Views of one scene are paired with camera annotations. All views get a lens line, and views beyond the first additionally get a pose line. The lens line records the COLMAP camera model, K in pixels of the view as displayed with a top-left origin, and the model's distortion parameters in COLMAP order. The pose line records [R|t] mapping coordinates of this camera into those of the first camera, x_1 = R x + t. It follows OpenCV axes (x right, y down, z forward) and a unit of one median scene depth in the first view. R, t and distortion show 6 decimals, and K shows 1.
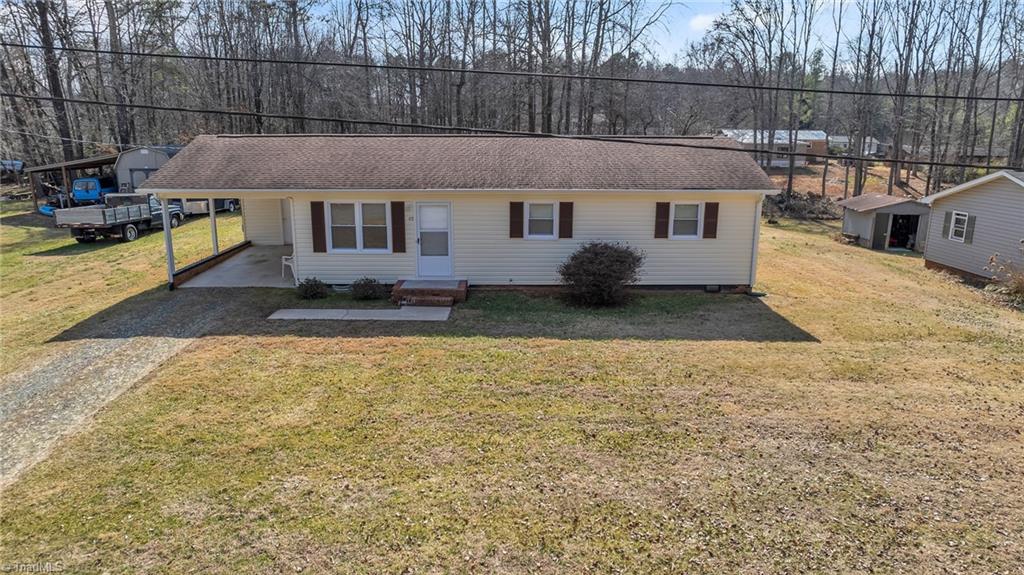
lens RADIAL K [[653.9, 0, 512.0], [0, 653.9, 287.5], [0, 0, 1]] dist [-0.073272, 0.066648]
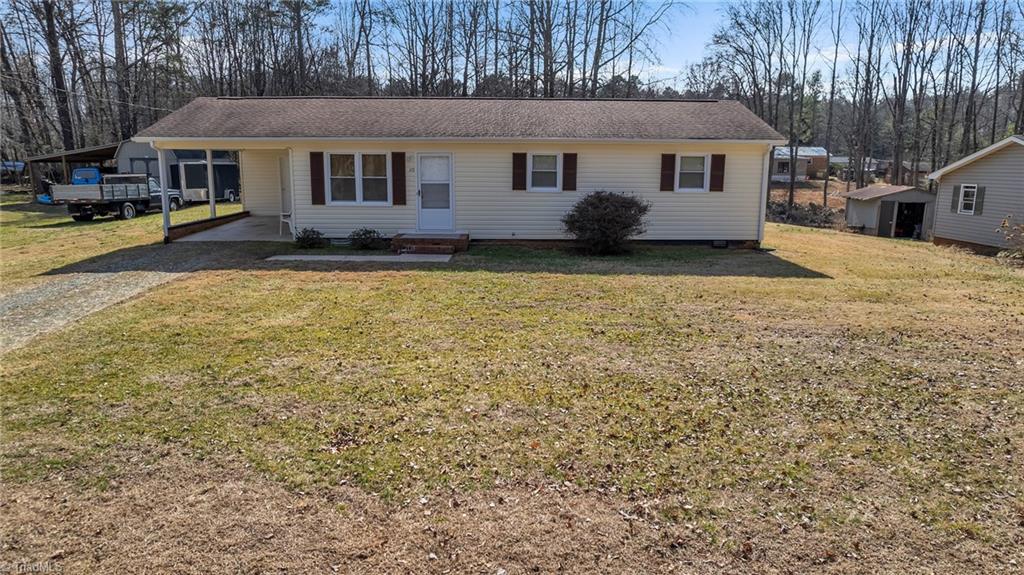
lens RADIAL K [[653.9, 0, 512.0], [0, 653.9, 287.5], [0, 0, 1]] dist [-0.073272, 0.066648]
pose [[0.999997, 0.002377, -0.001136, -0.002642], [-0.002423, 0.999102, -0.042297, 0.111357], [0.001034, 0.042299, 0.999104, 0.027987]]
